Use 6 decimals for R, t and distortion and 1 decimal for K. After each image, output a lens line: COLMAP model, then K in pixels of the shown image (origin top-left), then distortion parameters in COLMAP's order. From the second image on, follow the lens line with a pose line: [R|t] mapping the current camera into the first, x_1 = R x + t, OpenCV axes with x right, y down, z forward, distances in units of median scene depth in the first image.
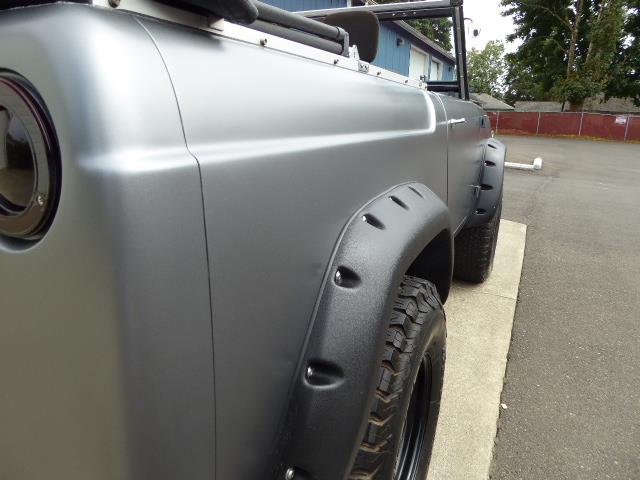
lens RADIAL K [[454.0, 0, 321.4], [0, 454.0, 238.6], [0, 0, 1]] dist [-0.033248, 0.000189]
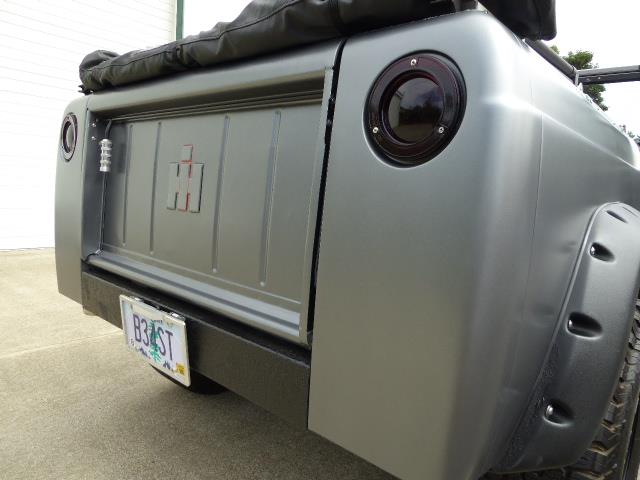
lens RADIAL K [[454.0, 0, 328.5], [0, 454.0, 240.8], [0, 0, 1]] dist [-0.033248, 0.000189]
pose [[0.960234, 0.071929, -0.269771, -0.080053], [-0.115305, 0.982160, -0.148548, 0.081071], [0.254273, 0.173746, 0.951398, -0.069900]]
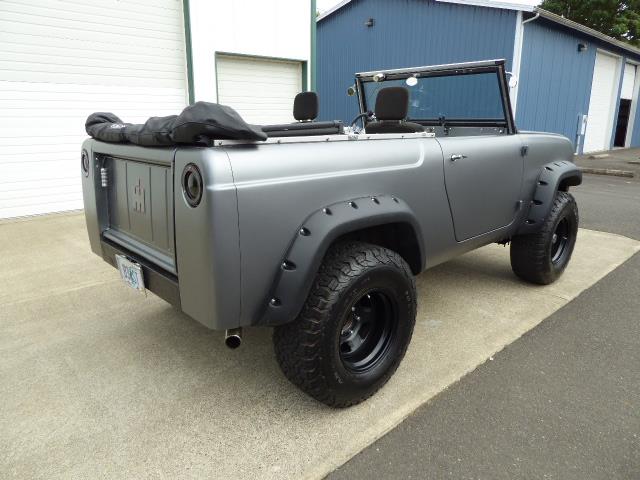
lens RADIAL K [[454.0, 0, 323.6], [0, 454.0, 242.9], [0, 0, 1]] dist [-0.033248, 0.000189]
pose [[0.926694, 0.078531, -0.367520, 0.285557], [-0.080335, 0.996714, 0.010414, 0.029375], [0.367130, 0.019874, 0.929957, -0.345410]]
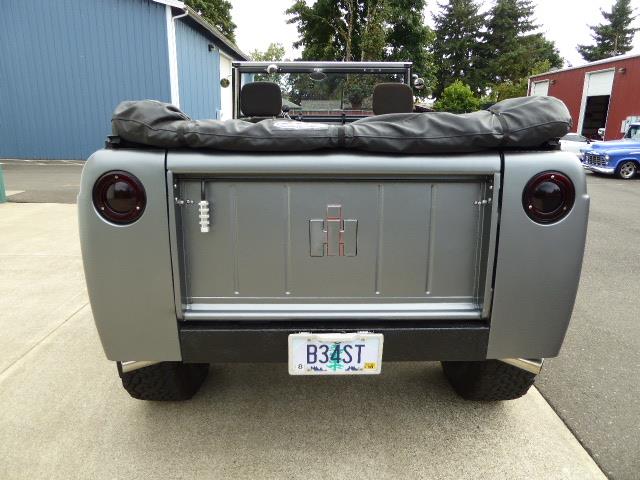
lens RADIAL K [[454.0, 0, 323.2], [0, 454.0, 242.1], [0, 0, 1]] dist [-0.033248, 0.000189]
pose [[0.895223, -0.134173, 0.424939, -0.554295], [0.129092, 0.990790, 0.040880, -0.031092], [-0.426510, 0.018260, 0.904298, -0.191695]]
